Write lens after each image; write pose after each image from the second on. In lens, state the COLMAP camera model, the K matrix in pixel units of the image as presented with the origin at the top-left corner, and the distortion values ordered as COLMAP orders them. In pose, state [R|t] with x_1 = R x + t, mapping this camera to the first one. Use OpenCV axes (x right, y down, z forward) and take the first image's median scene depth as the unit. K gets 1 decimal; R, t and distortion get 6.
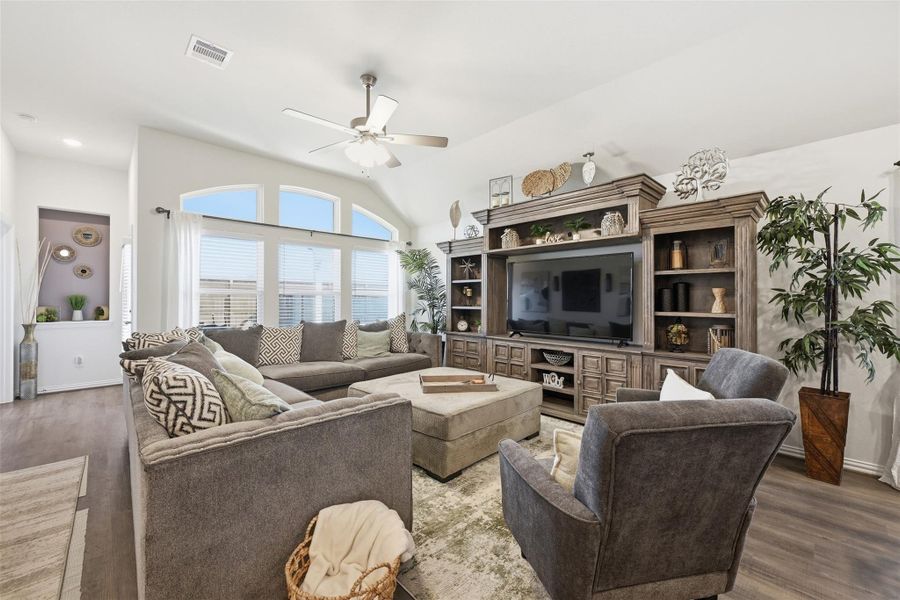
lens RADIAL K [[360.5, 0, 447.3], [0, 360.5, 298.7], [0, 0, 1]] dist [-0.000512, -0.000682]
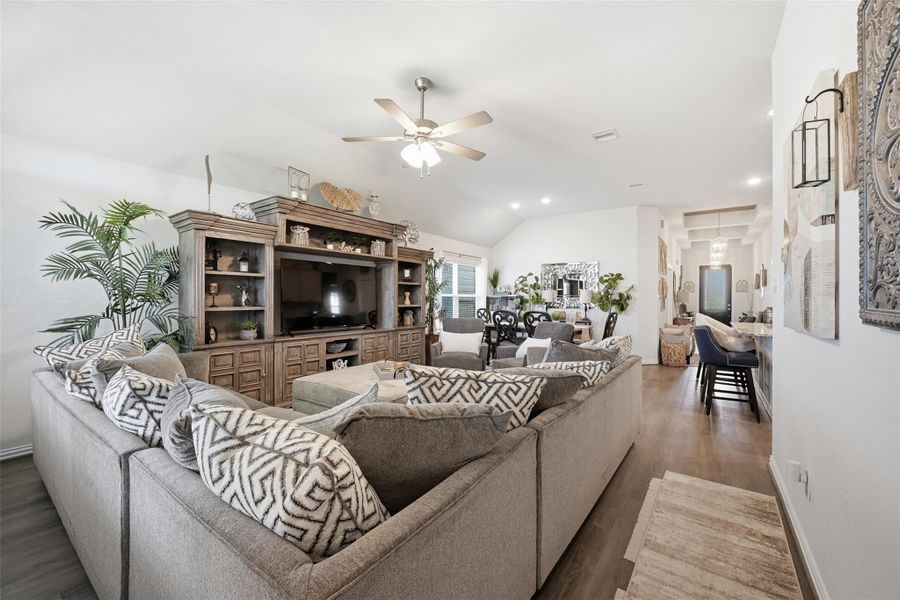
lens RADIAL K [[360.5, 0, 456.8], [0, 360.5, 298.0], [0, 0, 1]] dist [-0.000512, -0.000682]
pose [[-0.196210, 0.000984, 0.980561, -0.858513], [-0.003830, 0.999991, -0.001770, 0.003061], [-0.980554, -0.004103, -0.196204, 0.764636]]
